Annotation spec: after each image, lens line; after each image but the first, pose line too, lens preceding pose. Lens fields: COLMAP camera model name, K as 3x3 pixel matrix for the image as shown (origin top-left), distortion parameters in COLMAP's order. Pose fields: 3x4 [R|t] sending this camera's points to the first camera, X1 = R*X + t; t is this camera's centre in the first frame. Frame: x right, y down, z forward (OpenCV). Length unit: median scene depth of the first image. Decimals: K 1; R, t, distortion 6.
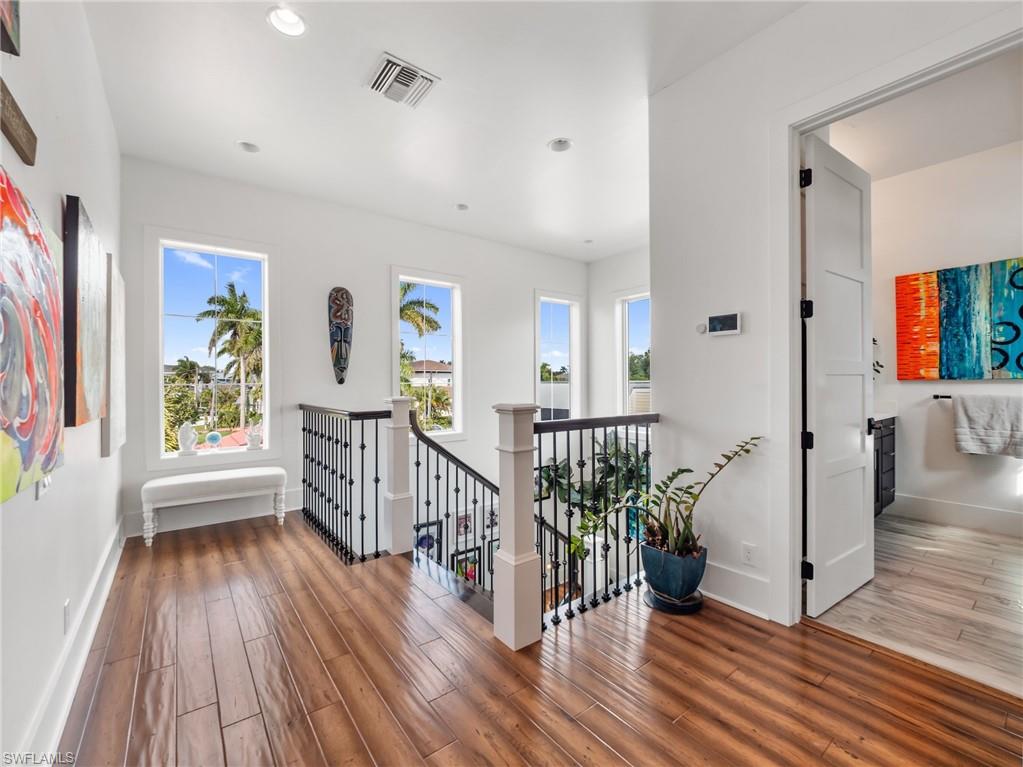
lens RADIAL K [[442.8, 0, 505.2], [0, 442.8, 381.5], [0, 0, 1]] dist [0.001253, 0.000413]
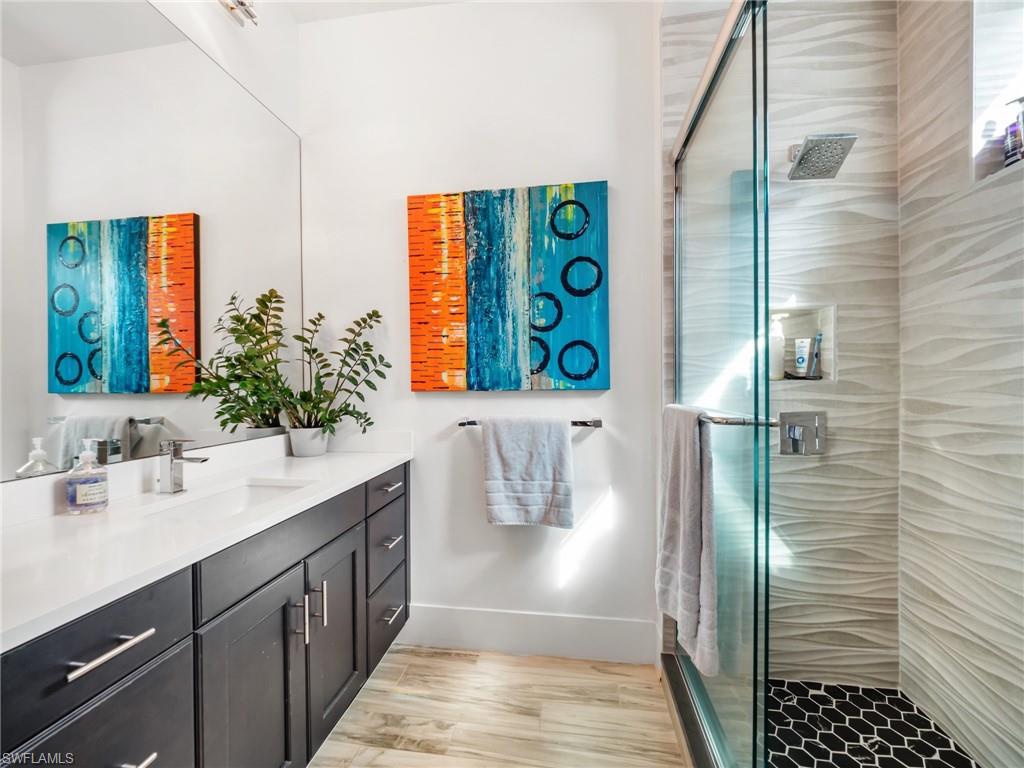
lens RADIAL K [[443.3, 0, 511.4], [0, 443.3, 384.6], [0, 0, 1]] dist [0.001253, 0.000413]
pose [[0.706081, -0.007896, 0.708087, 0.654404], [0.003057, 0.999963, 0.008102, -0.017312], [-0.708124, -0.003556, 0.706079, 0.595641]]
